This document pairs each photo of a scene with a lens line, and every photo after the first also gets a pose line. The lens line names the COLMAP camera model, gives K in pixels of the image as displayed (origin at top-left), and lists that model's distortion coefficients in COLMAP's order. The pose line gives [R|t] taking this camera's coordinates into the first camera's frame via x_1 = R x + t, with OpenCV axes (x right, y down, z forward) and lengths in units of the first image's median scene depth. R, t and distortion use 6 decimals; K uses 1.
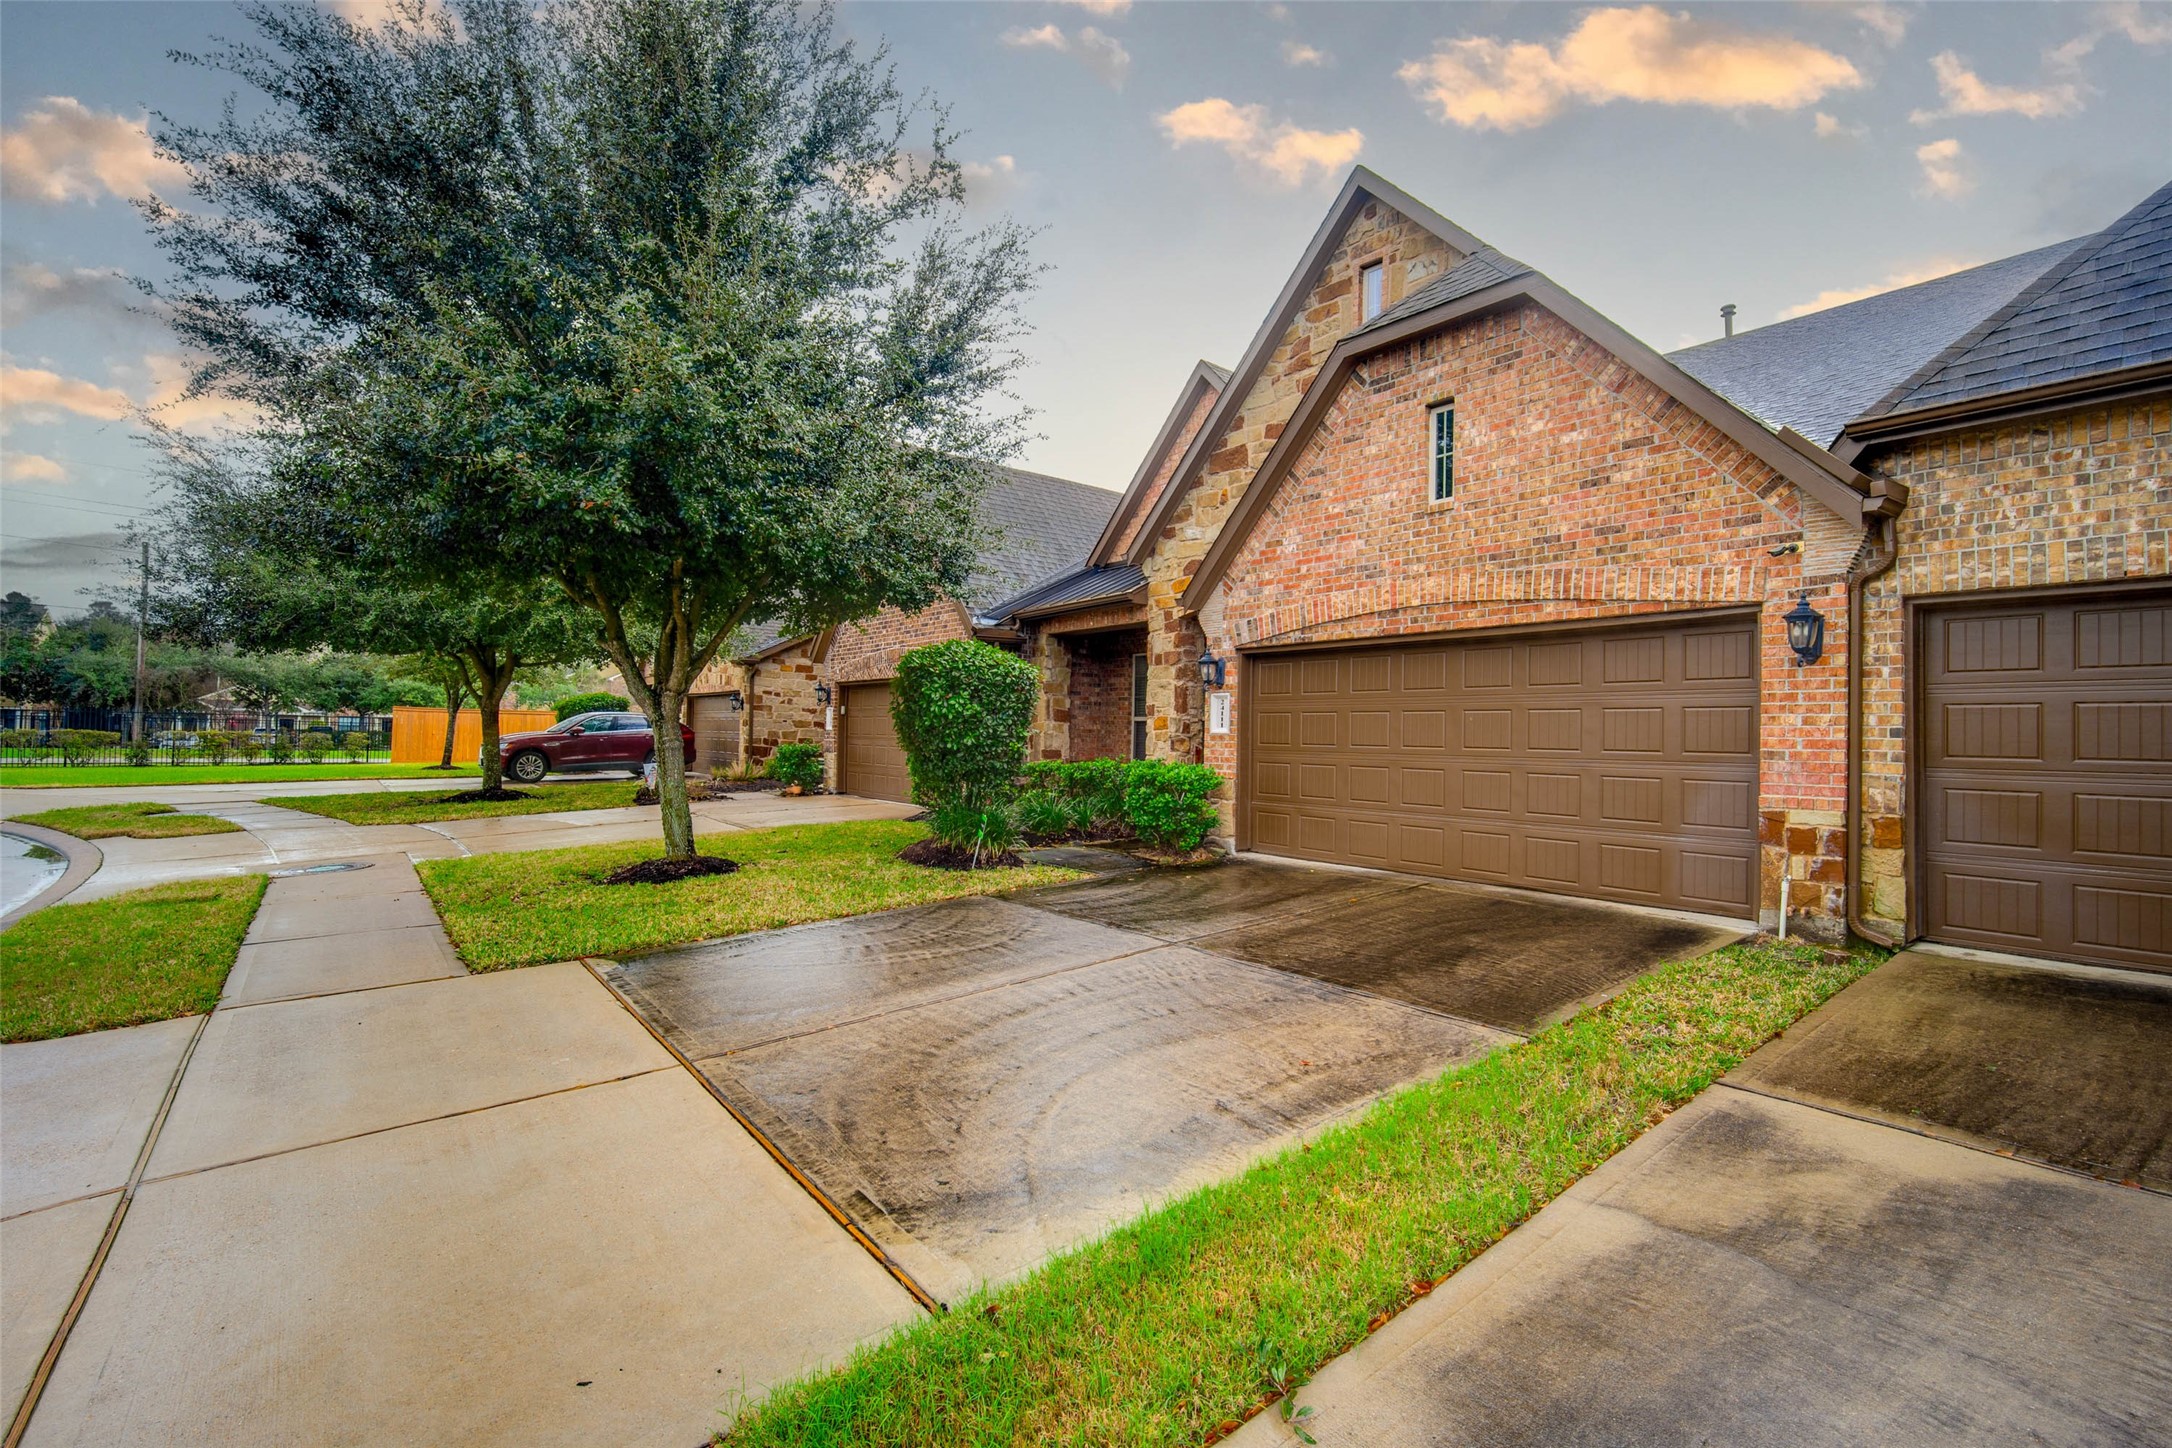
lens RADIAL K [[940.5, 0, 1134.4], [0, 940.5, 726.5], [0, 0, 1]] dist [-0.015533, 0.004397]
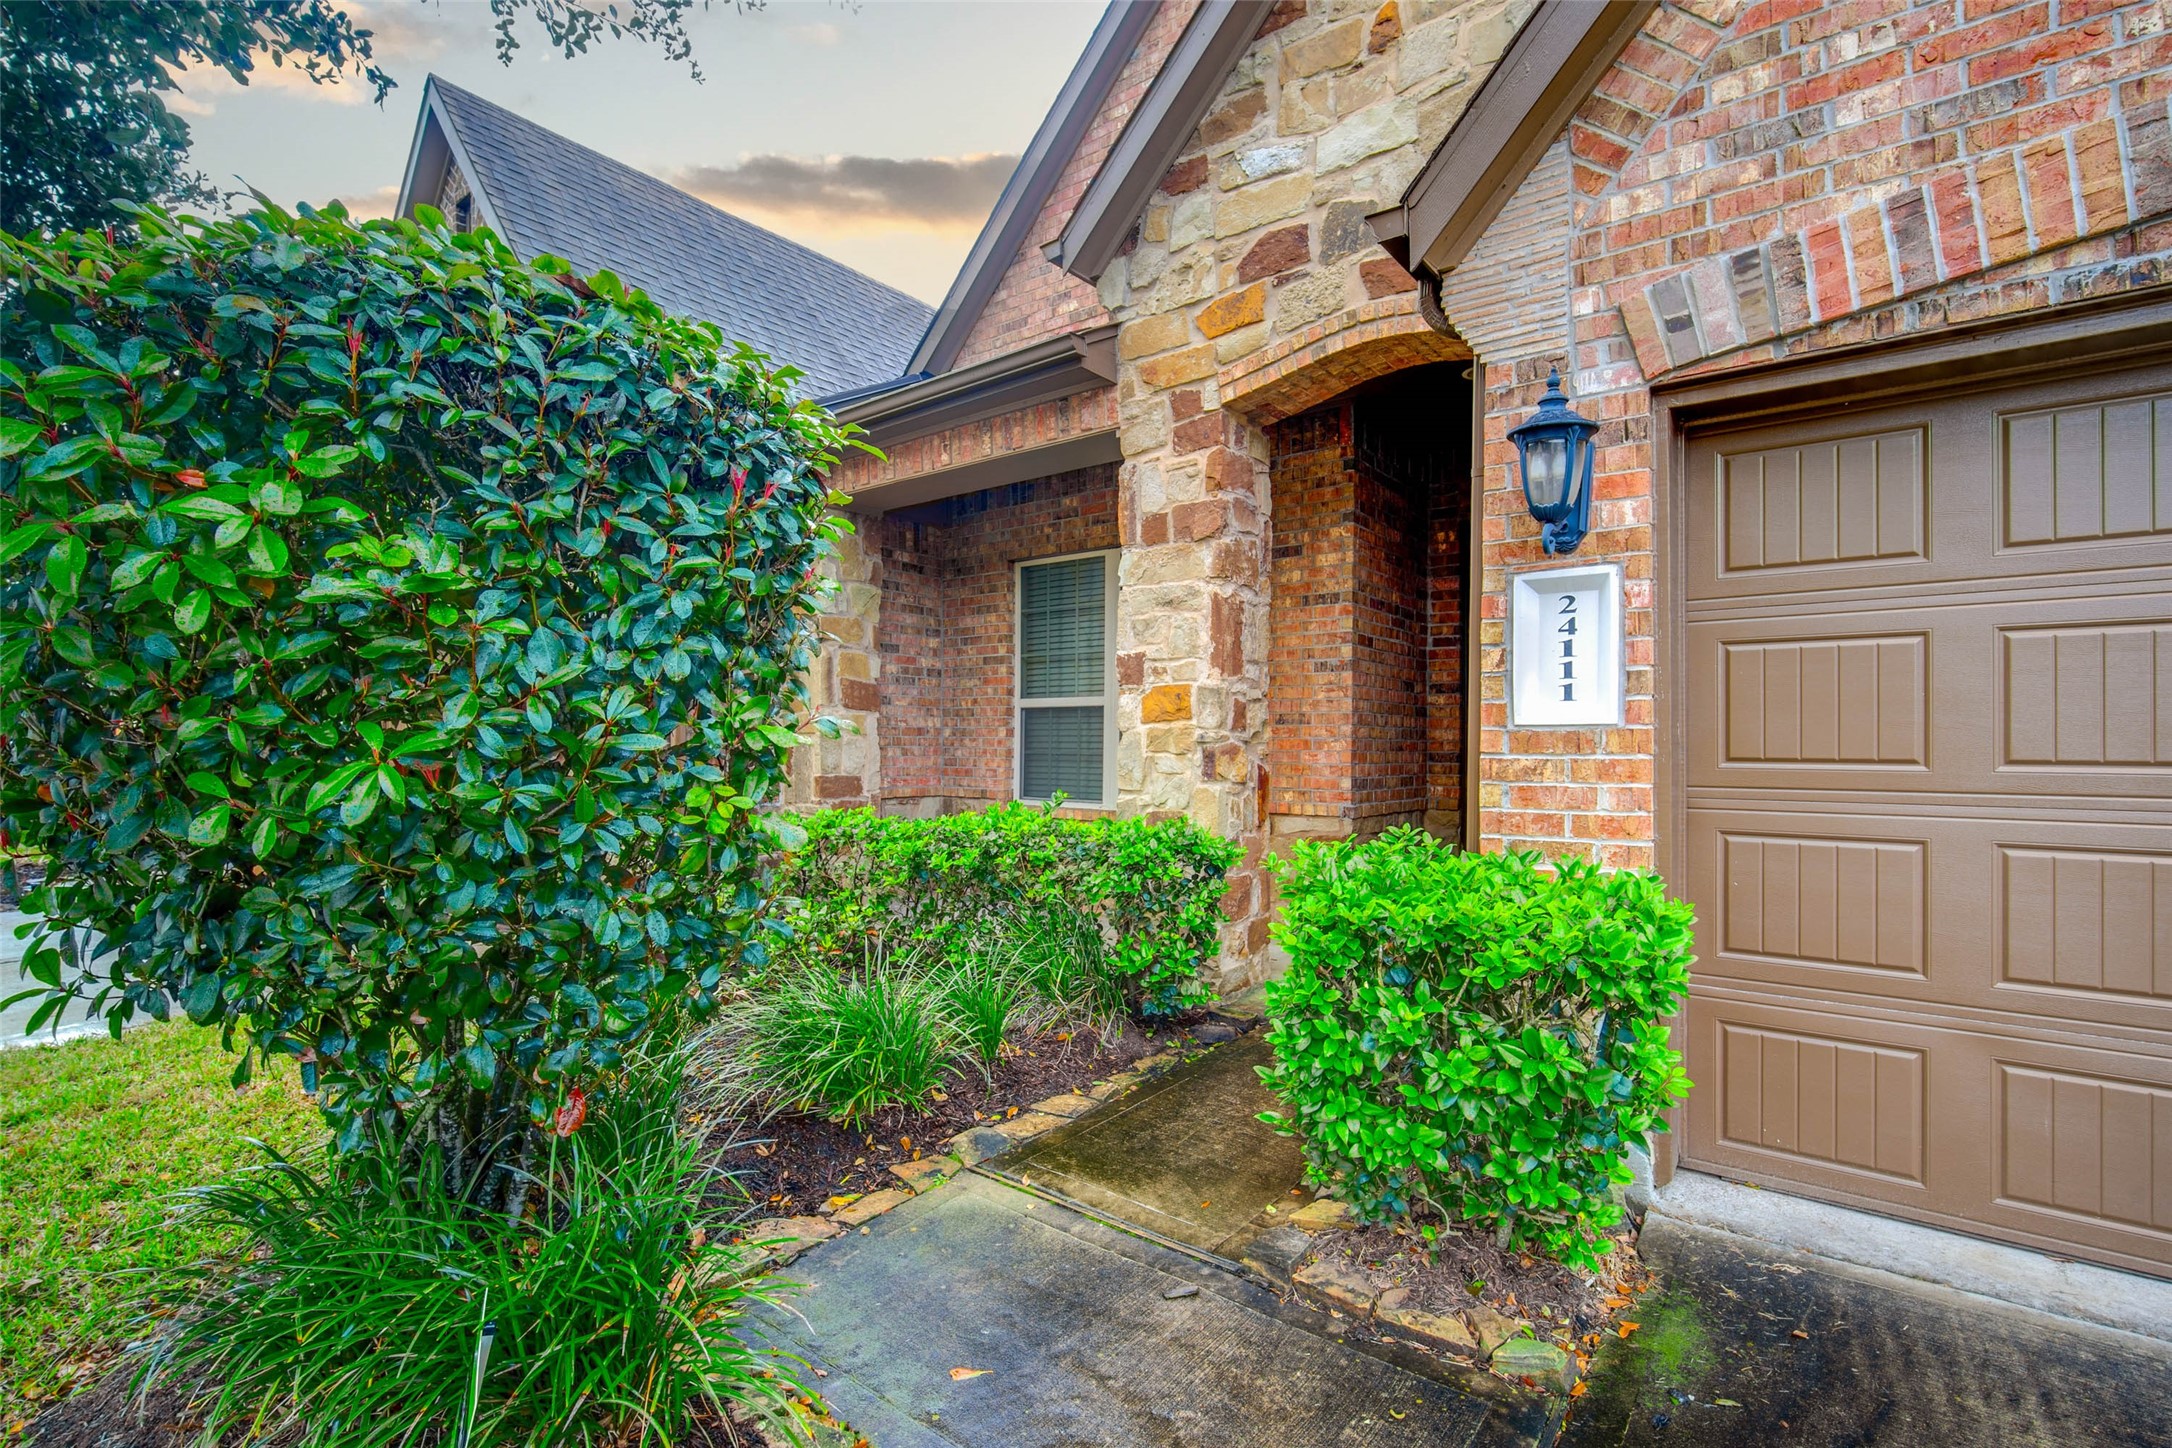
lens RADIAL K [[987.1, 0, 1102.5], [0, 987.1, 726.5], [0, 0, 1]] dist [-0.015580, 0.000330]
pose [[0.978305, -0.012122, 0.206815, -0.075116], [0.012723, 0.999918, -0.001573, 0.005573], [-0.206779, 0.004170, 0.978379, 0.640756]]
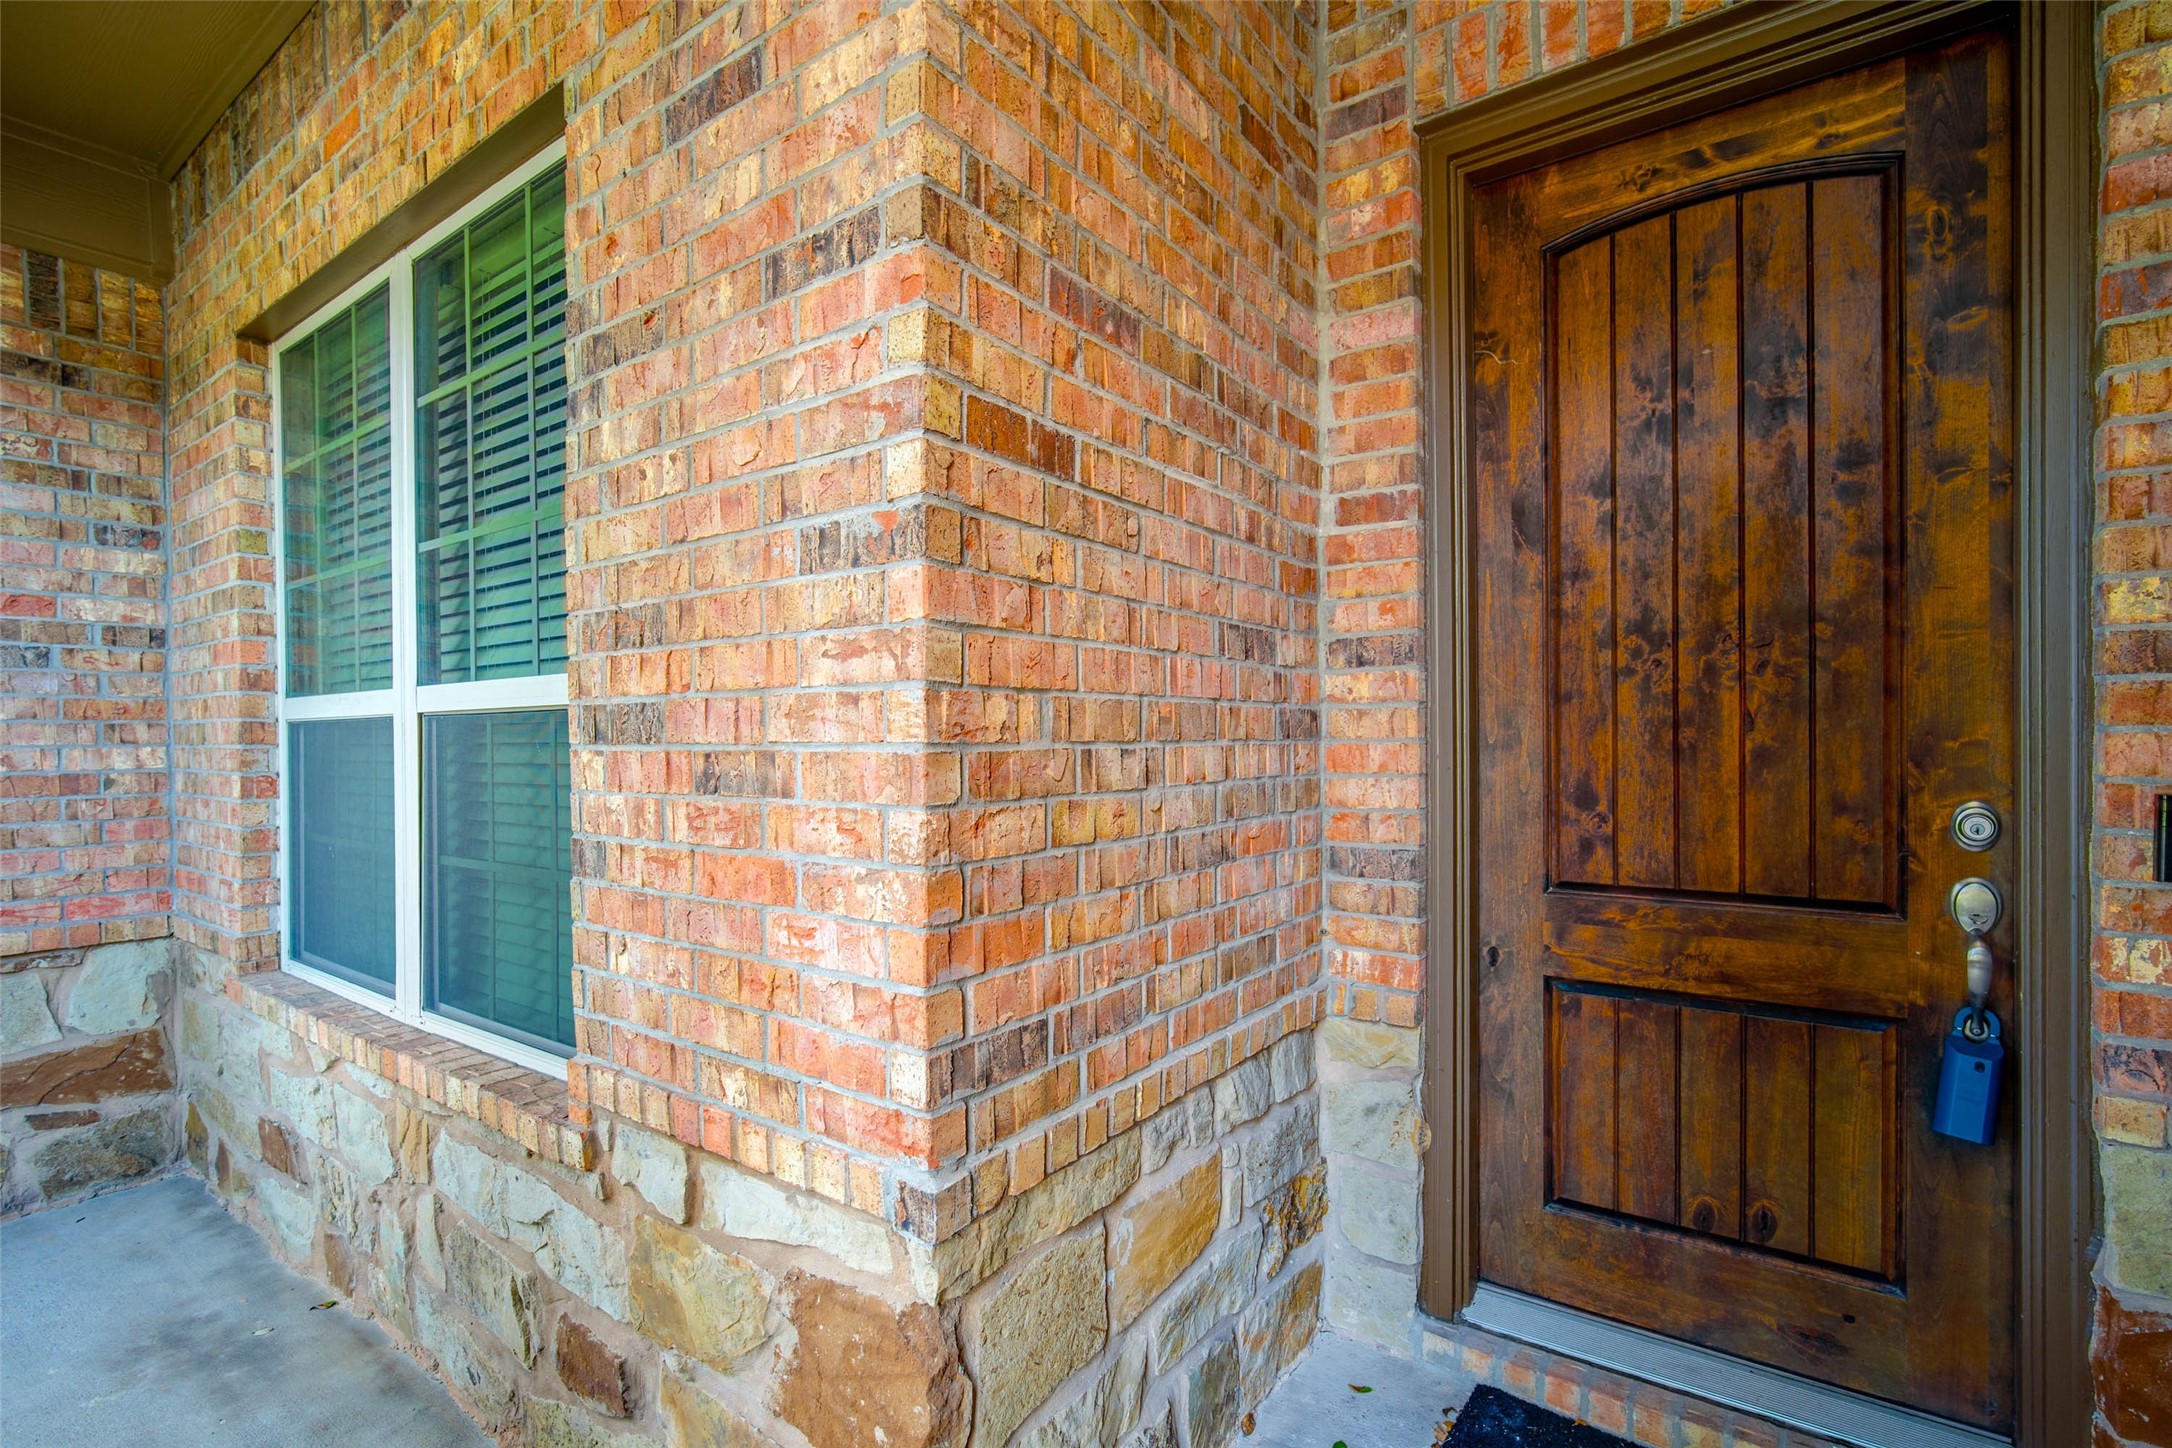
lens RADIAL K [[940.5, 0, 1134.4], [0, 940.5, 726.5], [0, 0, 1]] dist [-0.015533, 0.004397]
pose [[0.965833, -0.028546, 0.257587, 0.111354], [0.027071, 0.999591, 0.009272, -0.002100], [-0.257746, -0.001982, 0.966211, 0.940477]]
